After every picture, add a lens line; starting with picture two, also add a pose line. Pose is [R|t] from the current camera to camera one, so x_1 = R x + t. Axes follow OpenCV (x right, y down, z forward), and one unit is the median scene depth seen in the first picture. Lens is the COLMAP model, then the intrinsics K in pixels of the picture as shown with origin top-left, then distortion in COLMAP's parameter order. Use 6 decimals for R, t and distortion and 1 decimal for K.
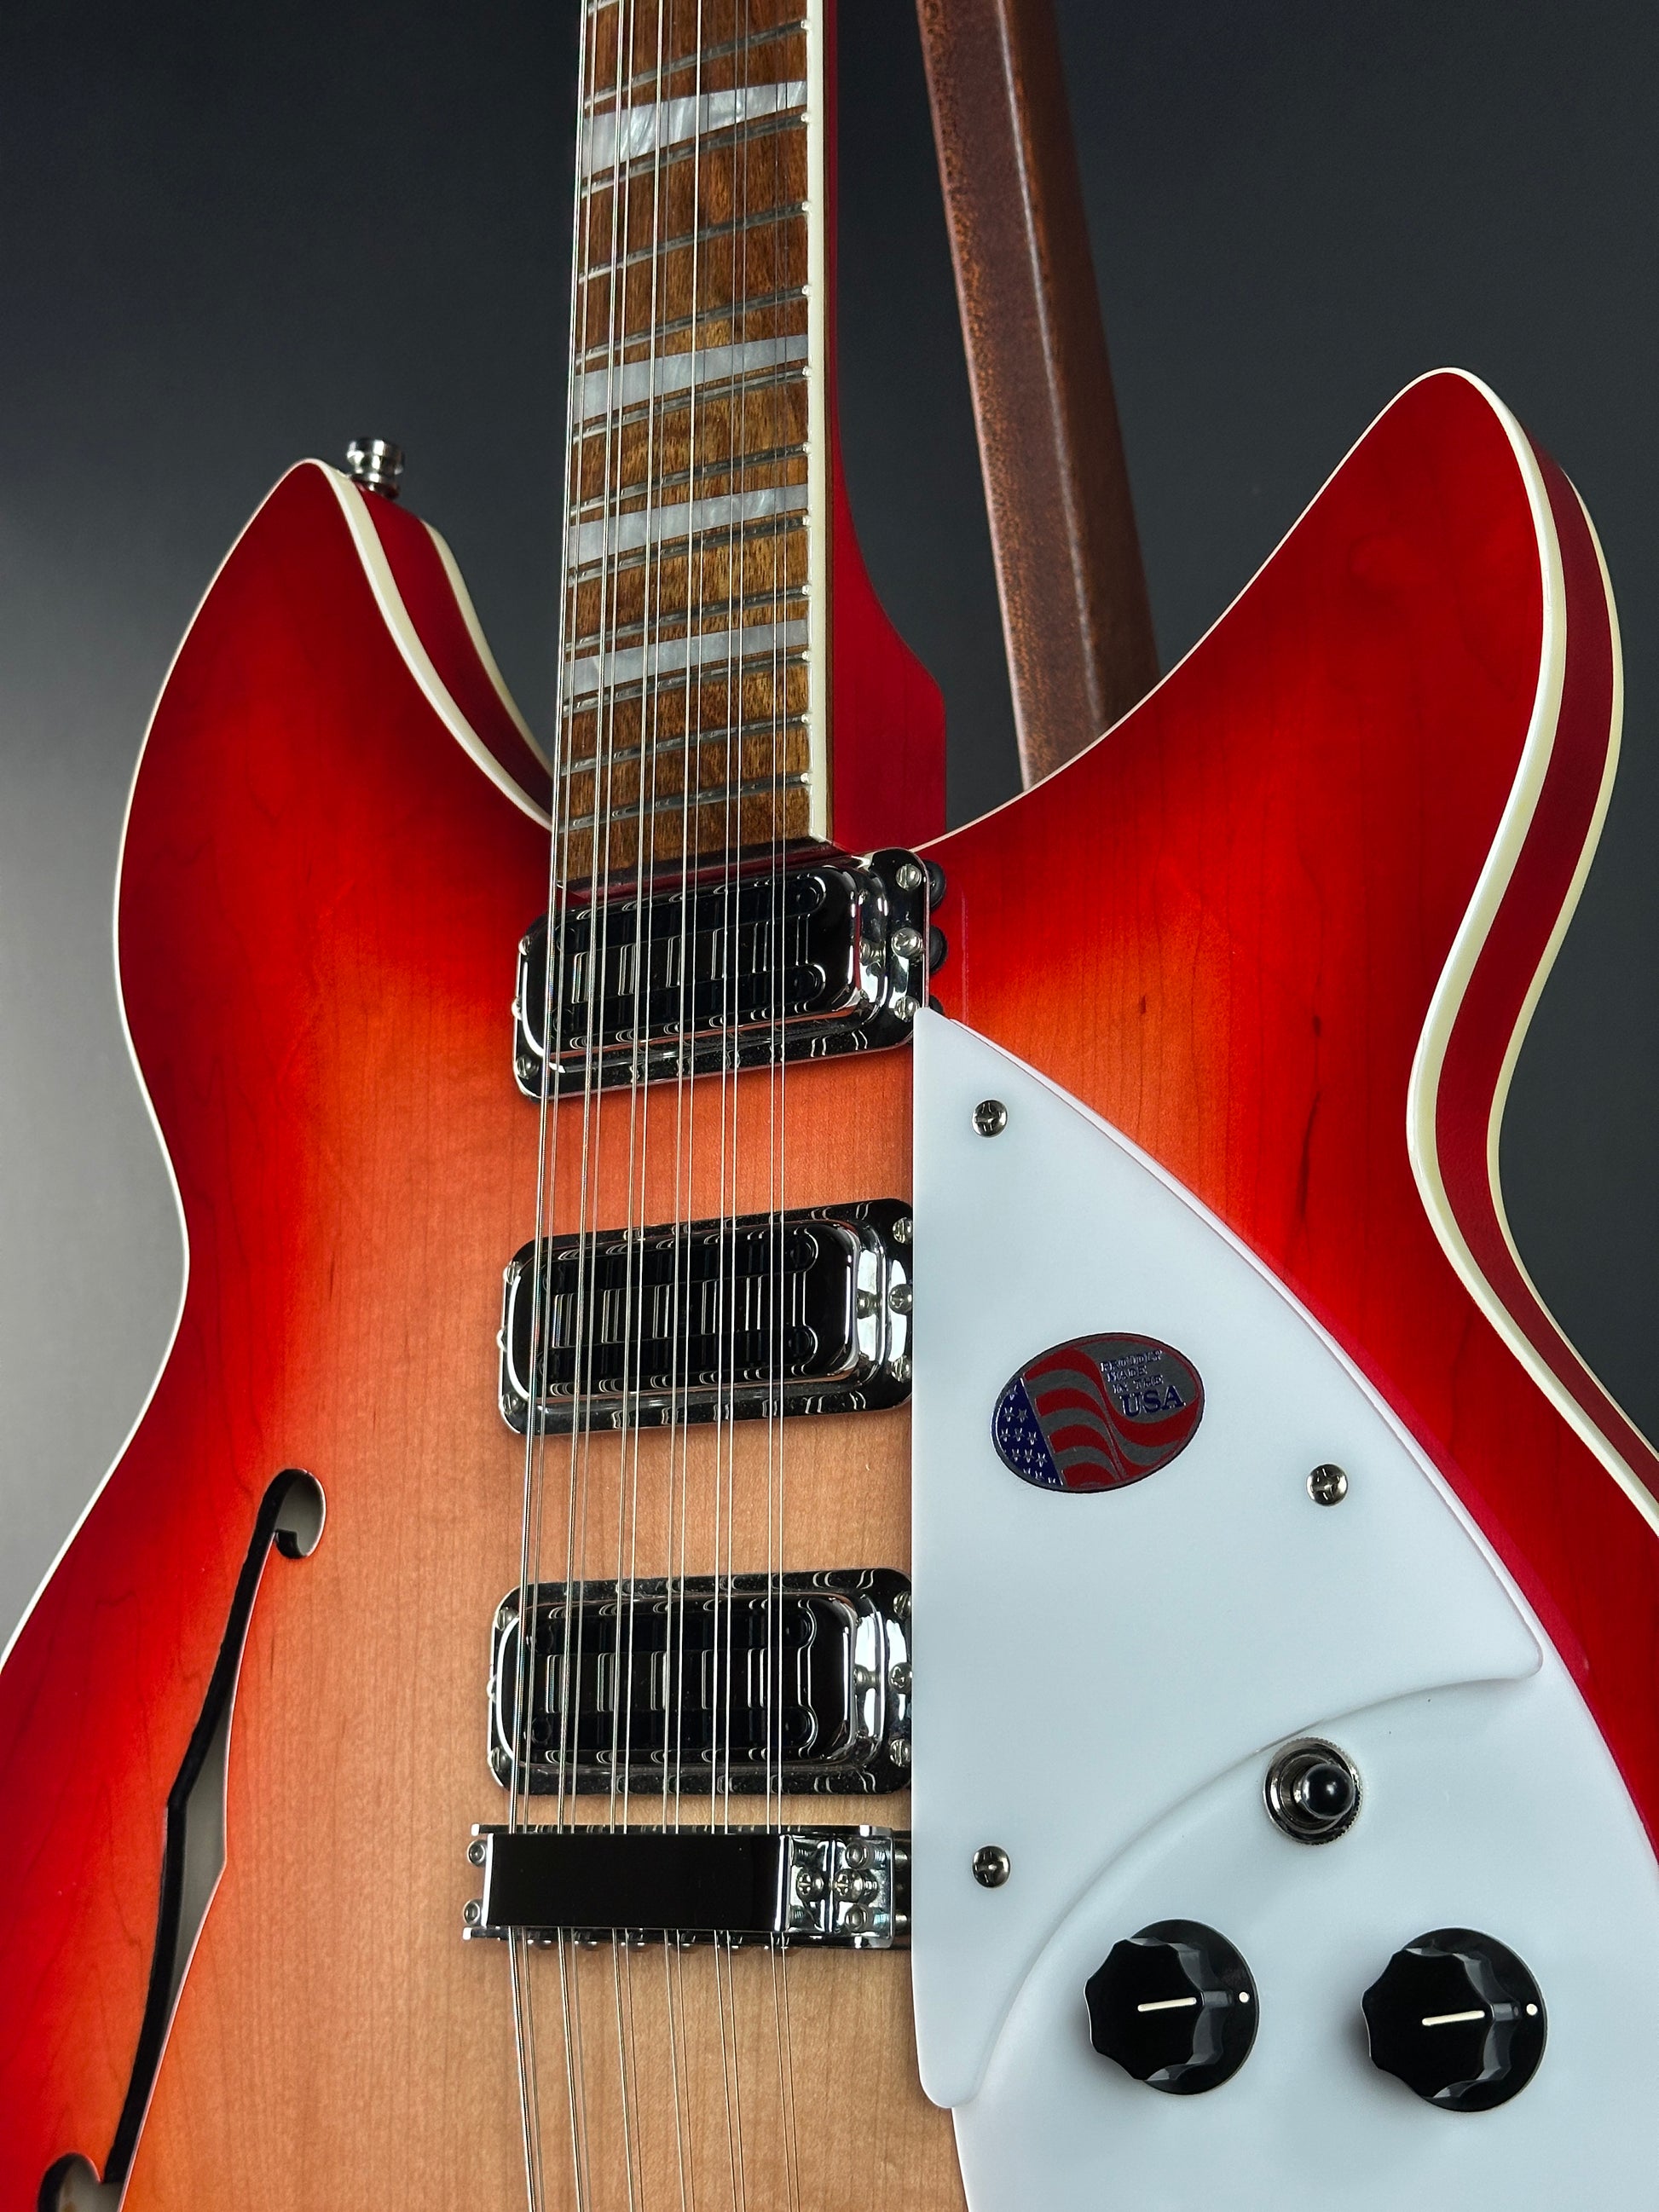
lens RADIAL K [[3191.1, 0, 829.5], [0, 3191.1, 1106.0], [0, 0, 1]] dist [0.187559, -0.397568]
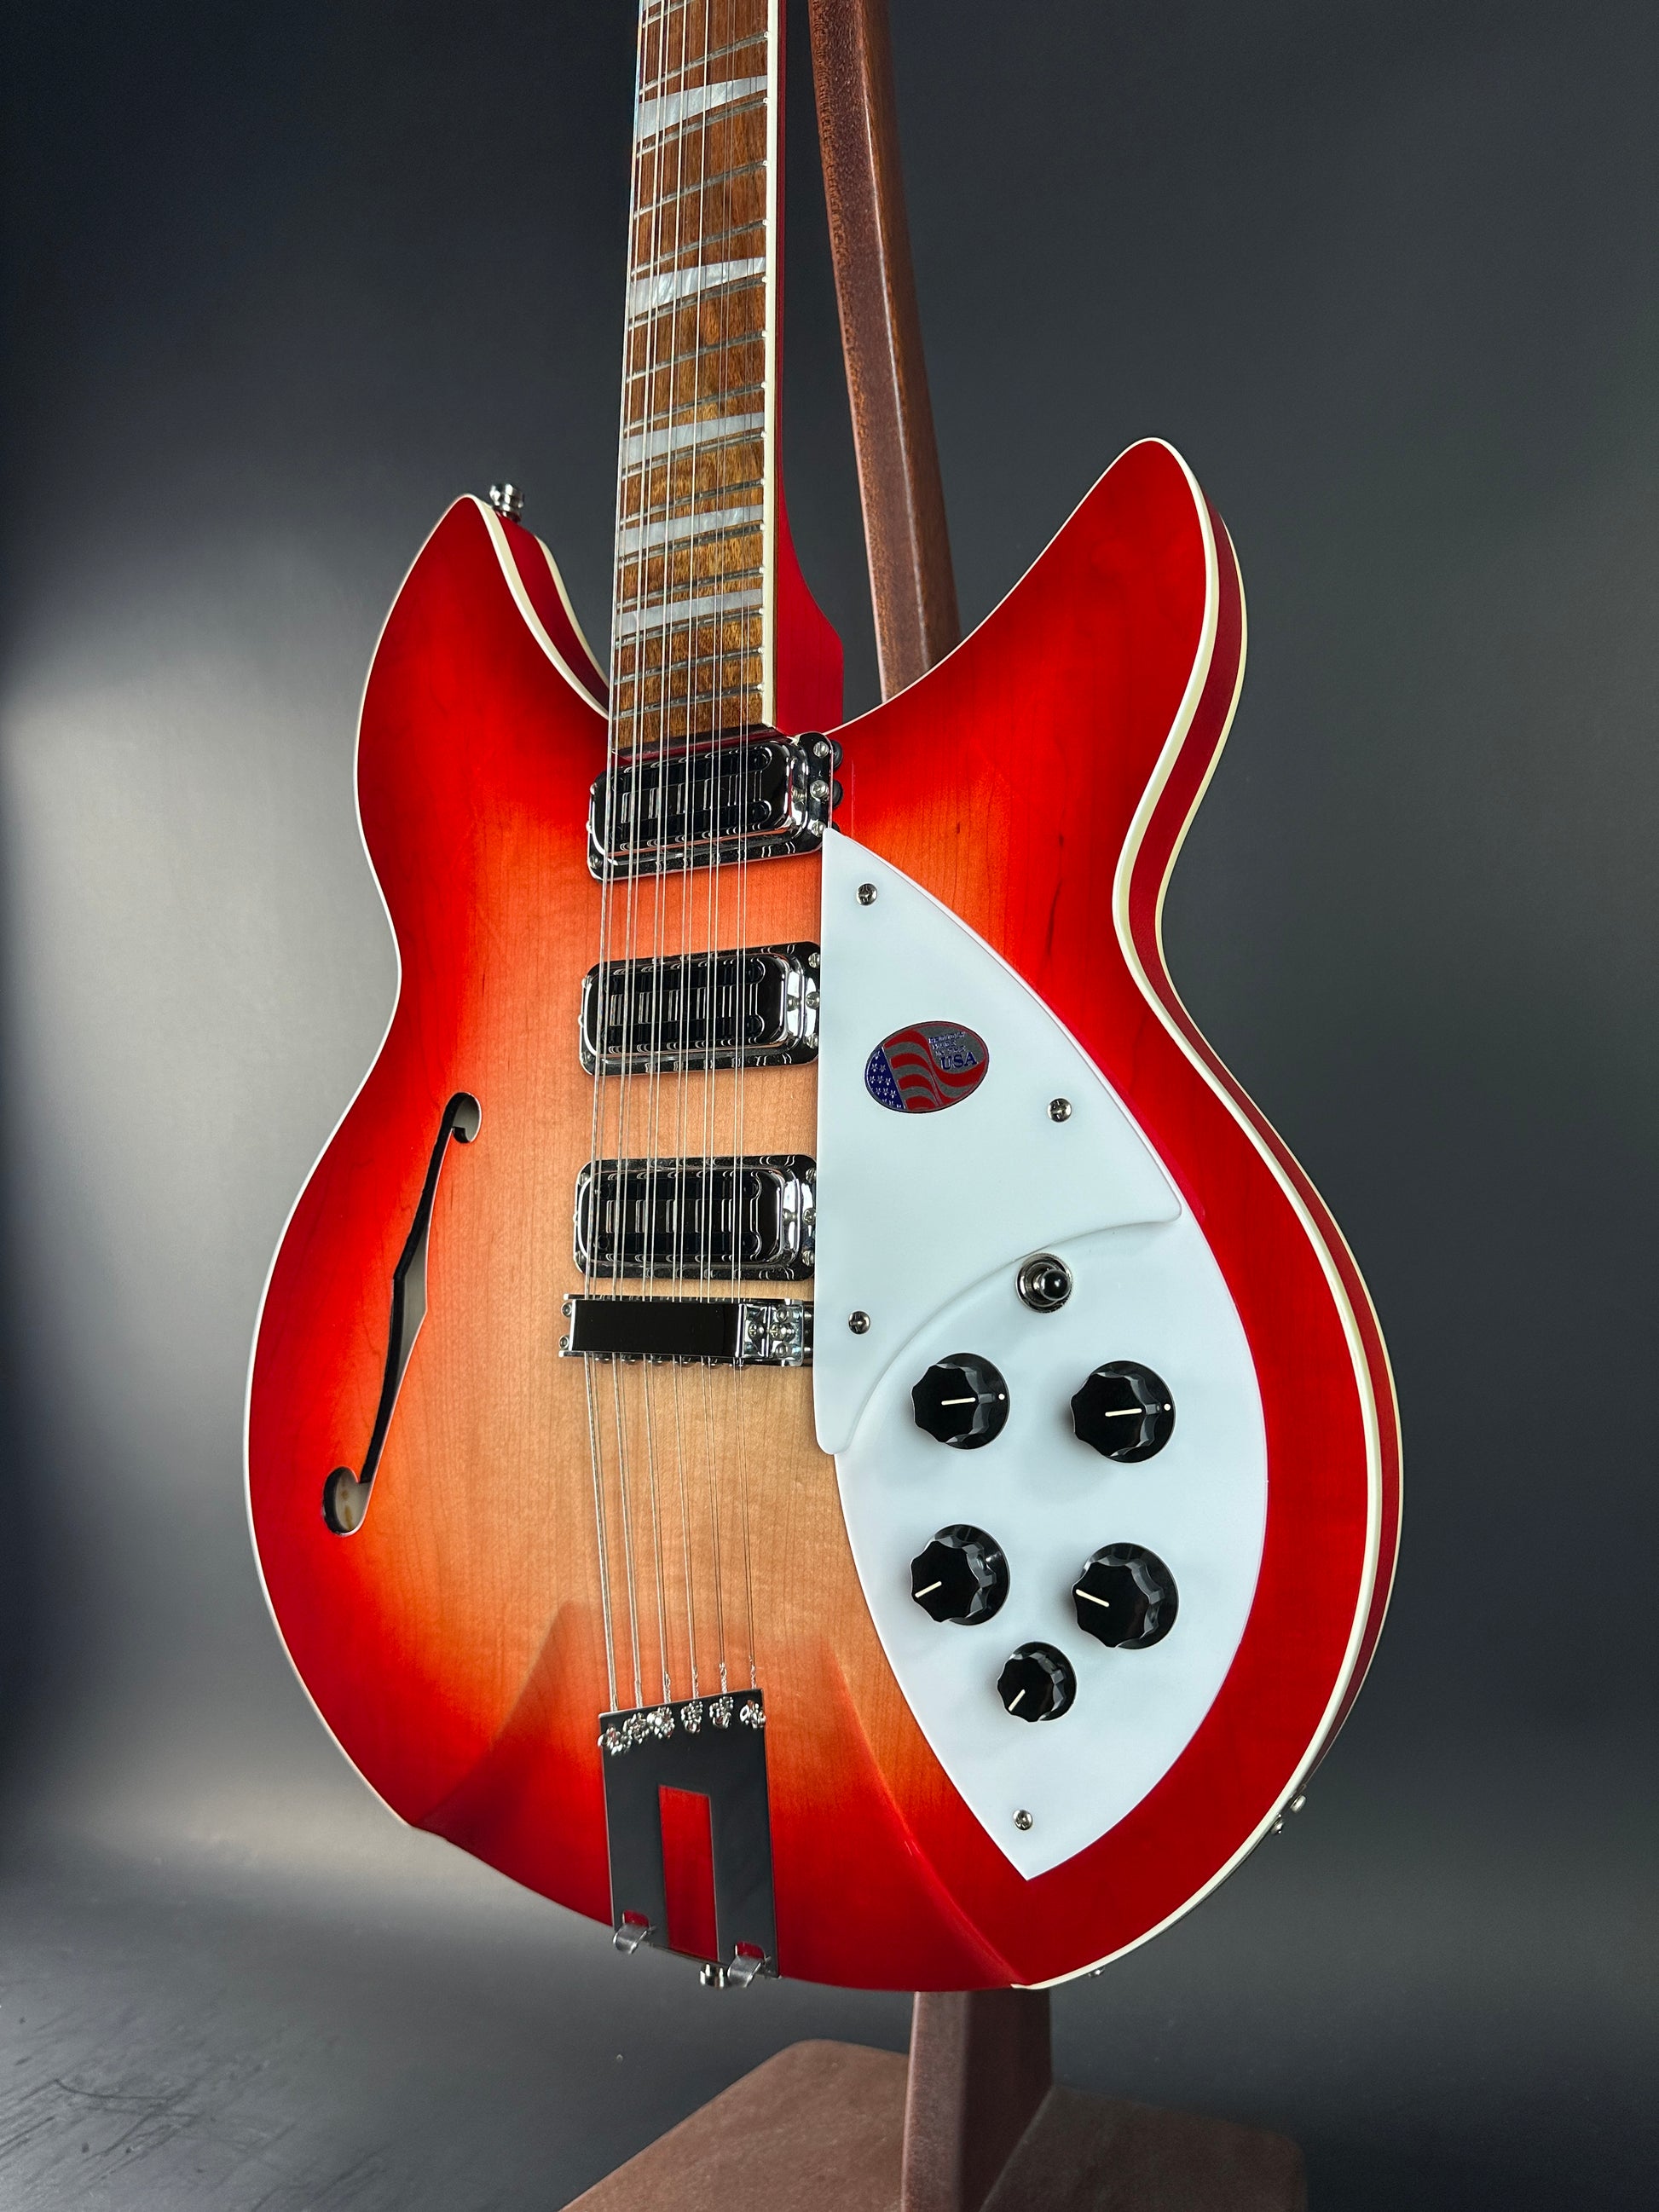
lens RADIAL K [[1658.8, 0, 798.8], [0, 1658.8, 1103.6], [0, 0, 1]] dist [0.188528, -0.431599]
pose [[0.999717, 0.012508, 0.020226, -0.002379], [-0.014830, 0.992772, 0.119098, 0.008838], [-0.018590, -0.119364, 0.992676, 0.100599]]
